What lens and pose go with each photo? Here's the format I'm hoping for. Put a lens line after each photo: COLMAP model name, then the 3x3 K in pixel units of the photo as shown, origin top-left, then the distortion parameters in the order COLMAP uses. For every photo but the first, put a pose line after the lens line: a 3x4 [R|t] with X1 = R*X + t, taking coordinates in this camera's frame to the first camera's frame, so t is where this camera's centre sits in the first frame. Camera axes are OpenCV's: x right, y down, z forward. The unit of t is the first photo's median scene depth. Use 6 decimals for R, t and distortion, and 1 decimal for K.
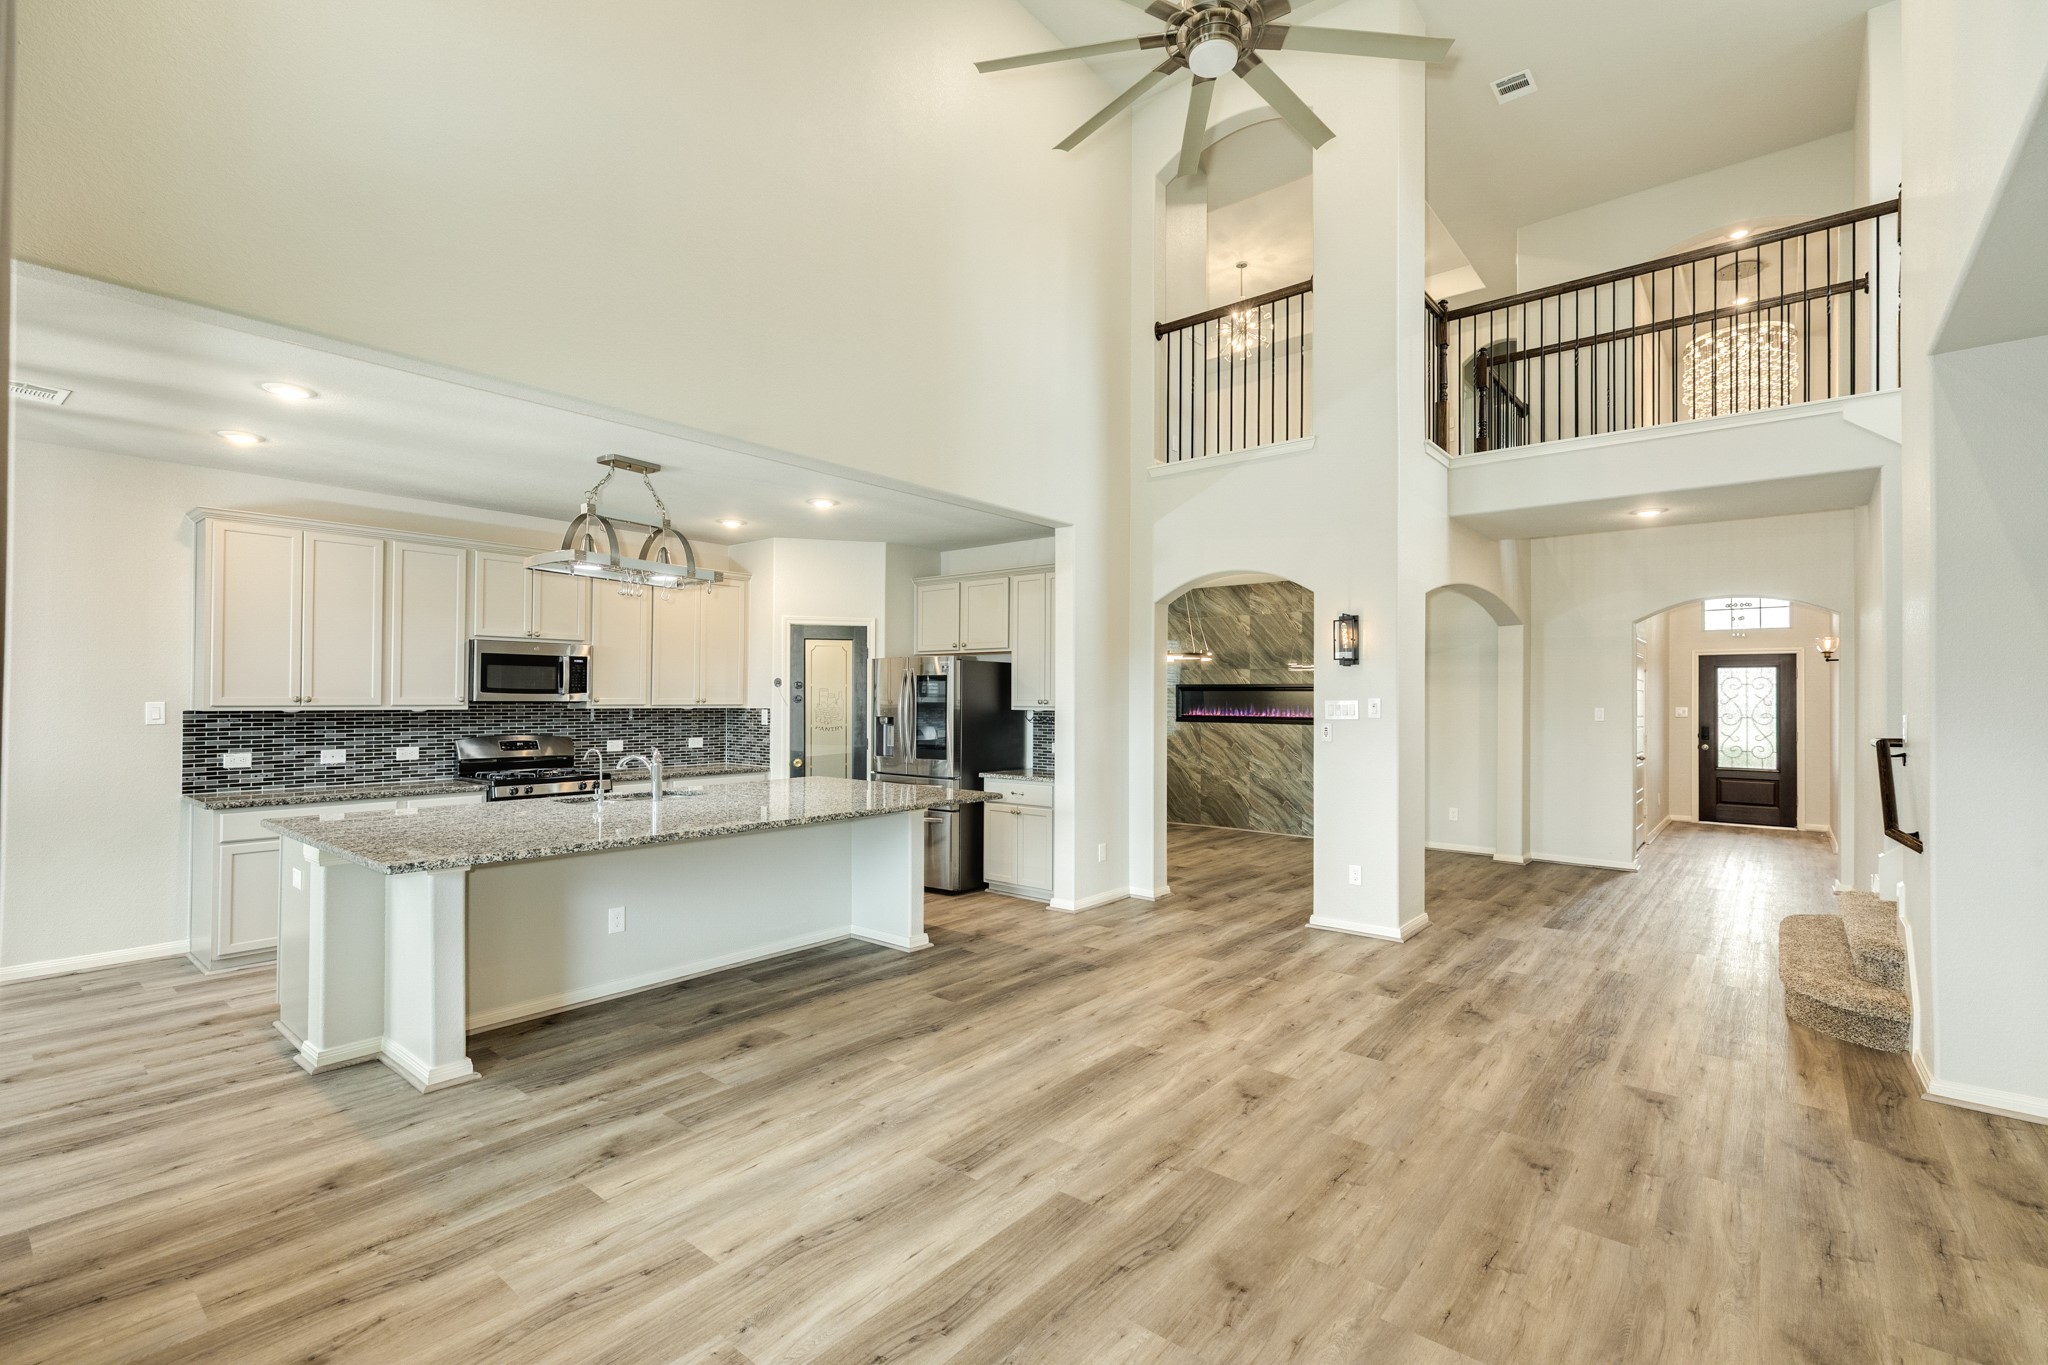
lens RADIAL K [[909.2, 0, 1024.6], [0, 909.2, 683.2], [0, 0, 1]] dist [0.005125, -0.000632]
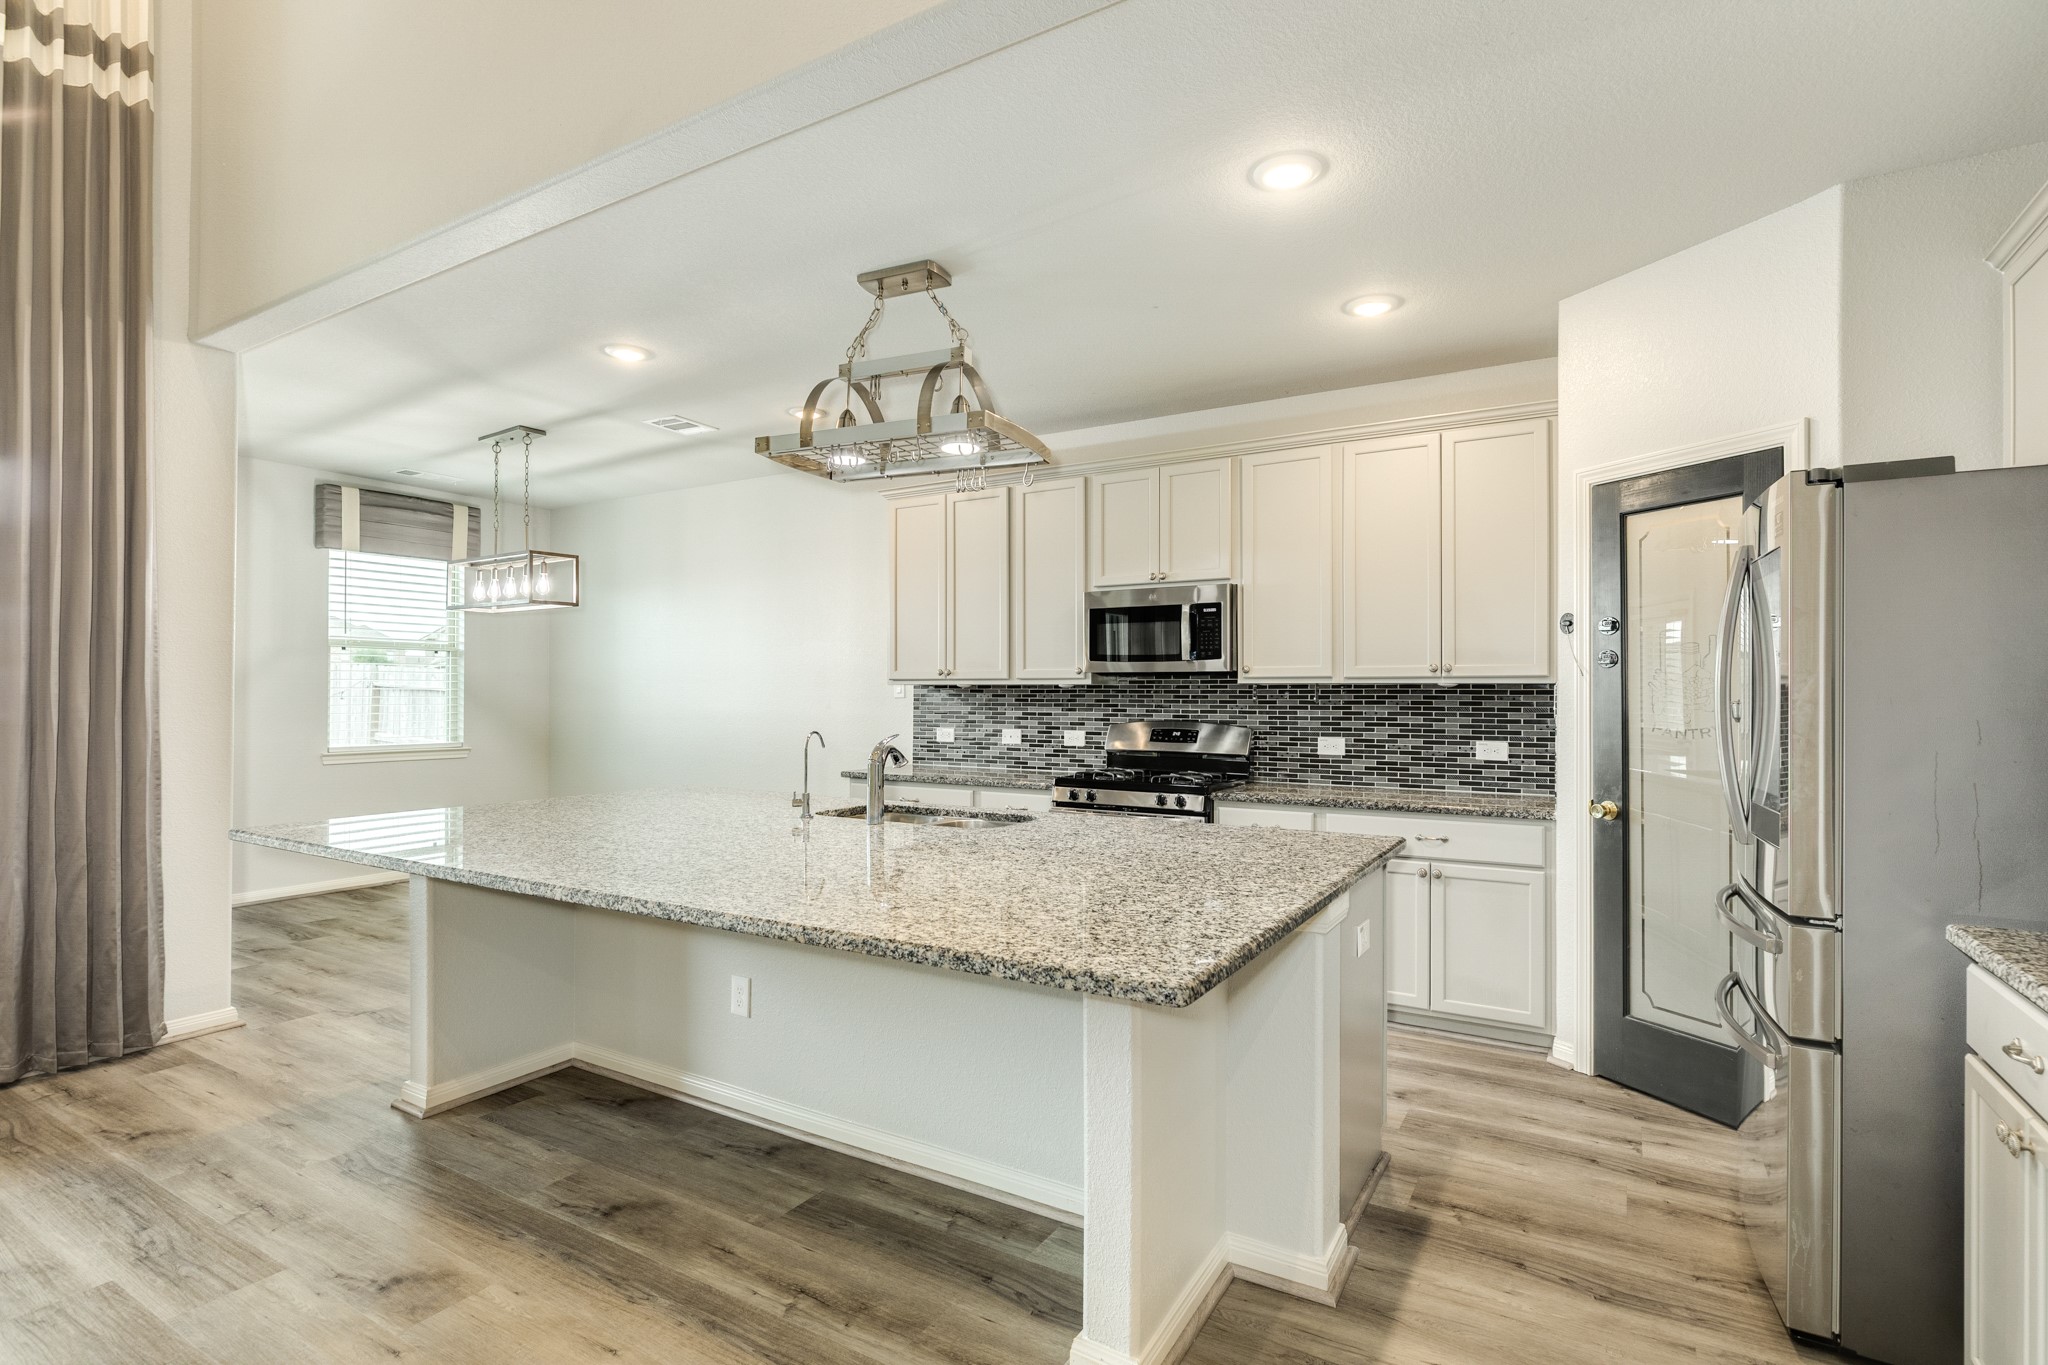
lens RADIAL K [[992.8, 0, 1018.6], [0, 992.8, 678.4], [0, 0, 1]] dist [0.001603, 0.000216]
pose [[0.142612, -0.021106, -0.989554, 0.214112], [0.013212, 0.999724, -0.019419, 0.040643], [0.989691, -0.010305, 0.142851, 0.844232]]
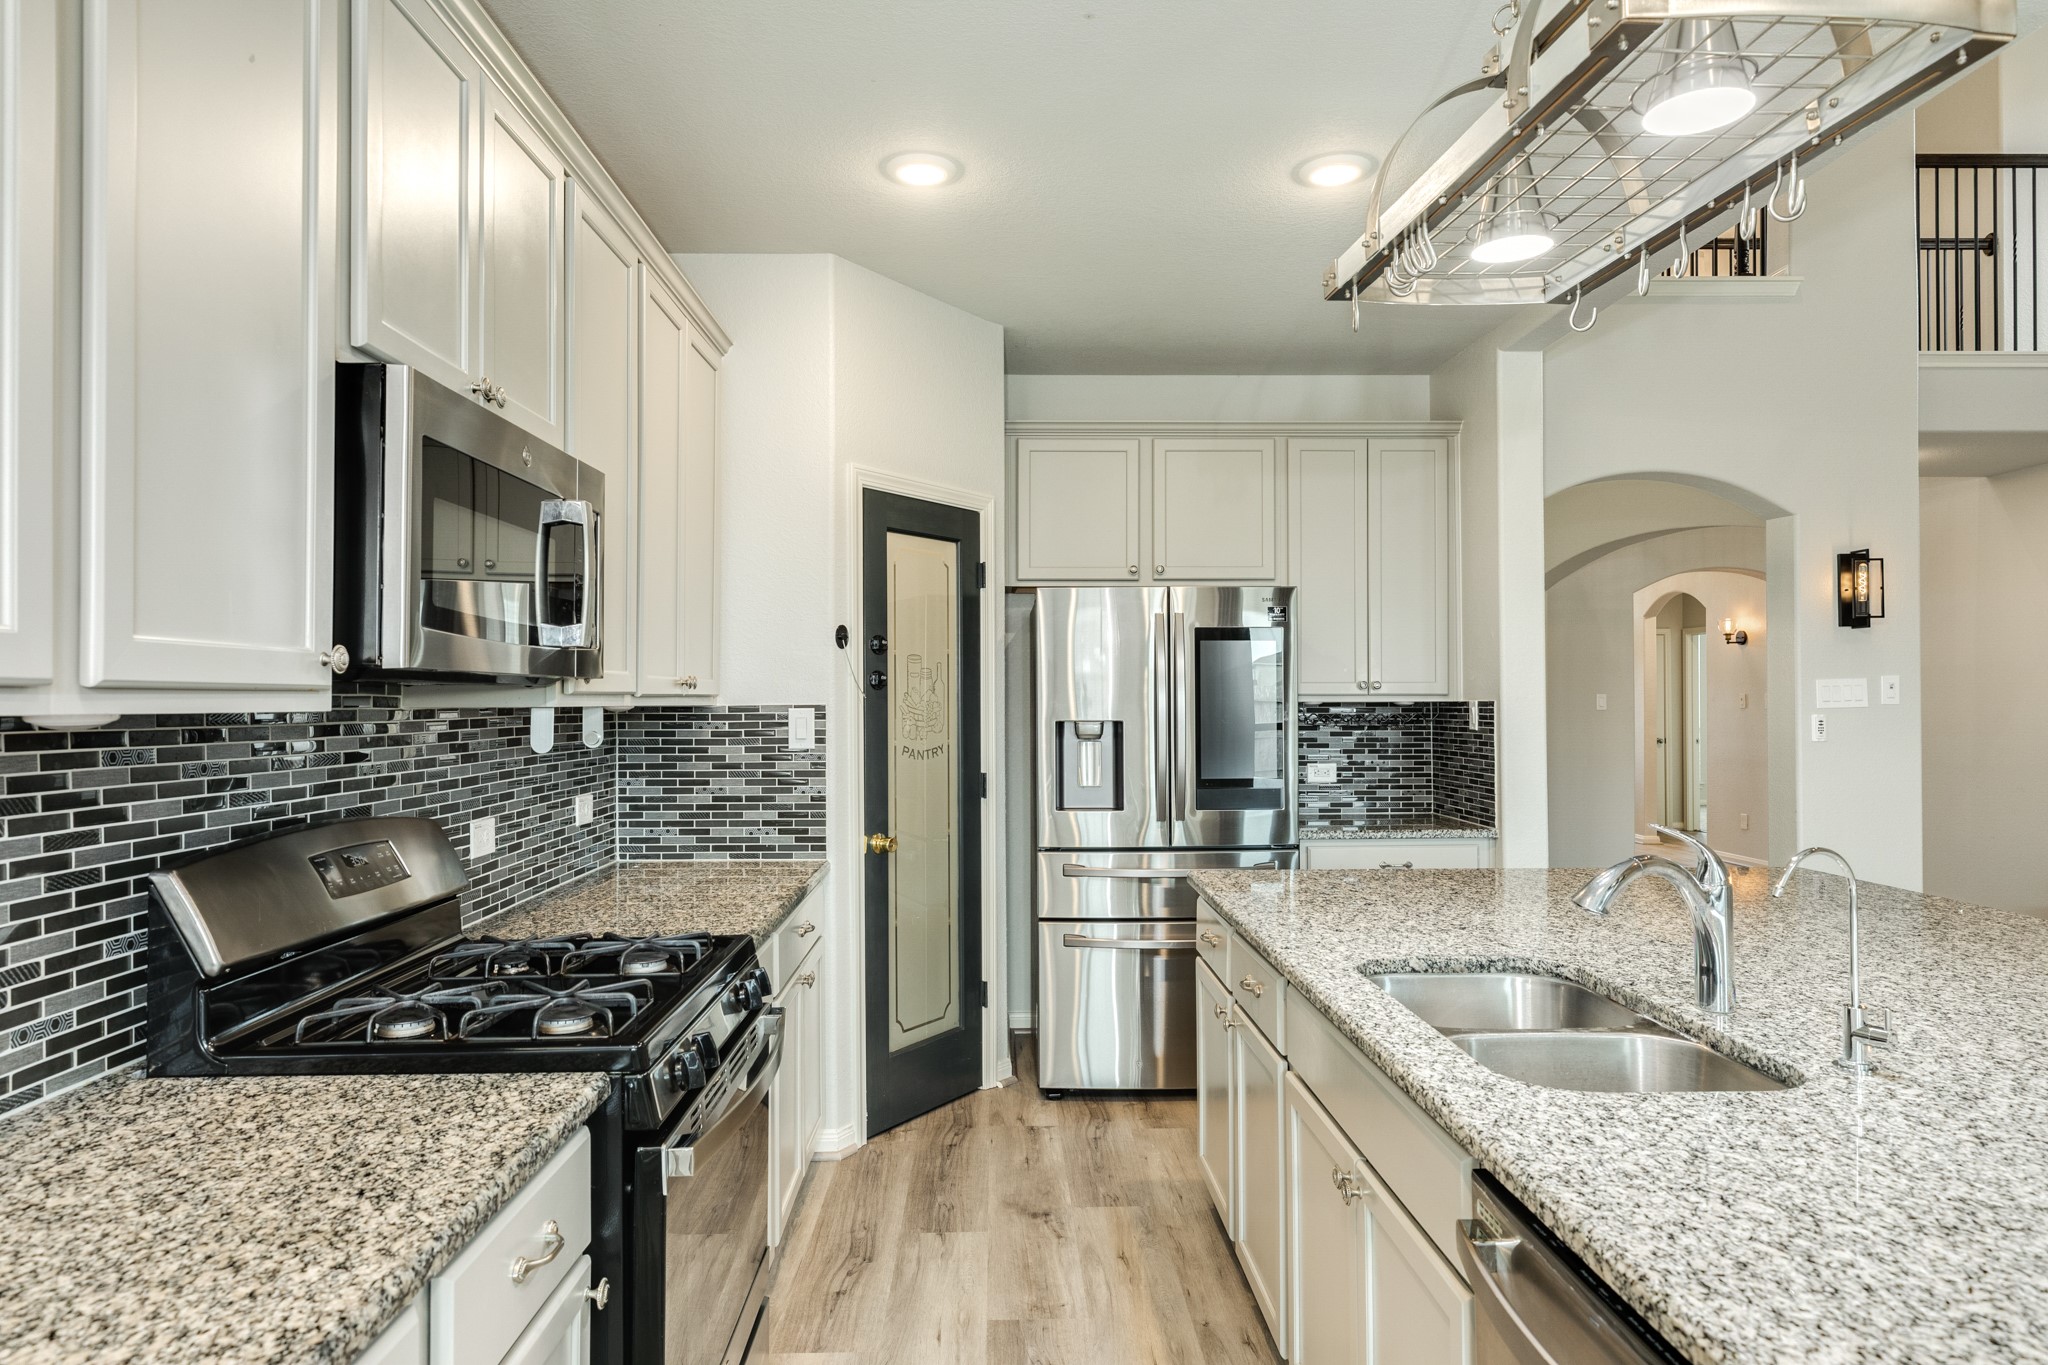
lens RADIAL K [[1209.1, 0, 1028.3], [0, 1209.1, 685.7], [0, 0, 1]] dist [0.013401, -0.000341]
pose [[0.751770, -0.000107, 0.659425, -0.693404], [-0.003933, 0.999981, 0.004646, 0.021714], [-0.659413, -0.006086, 0.751756, 0.719385]]
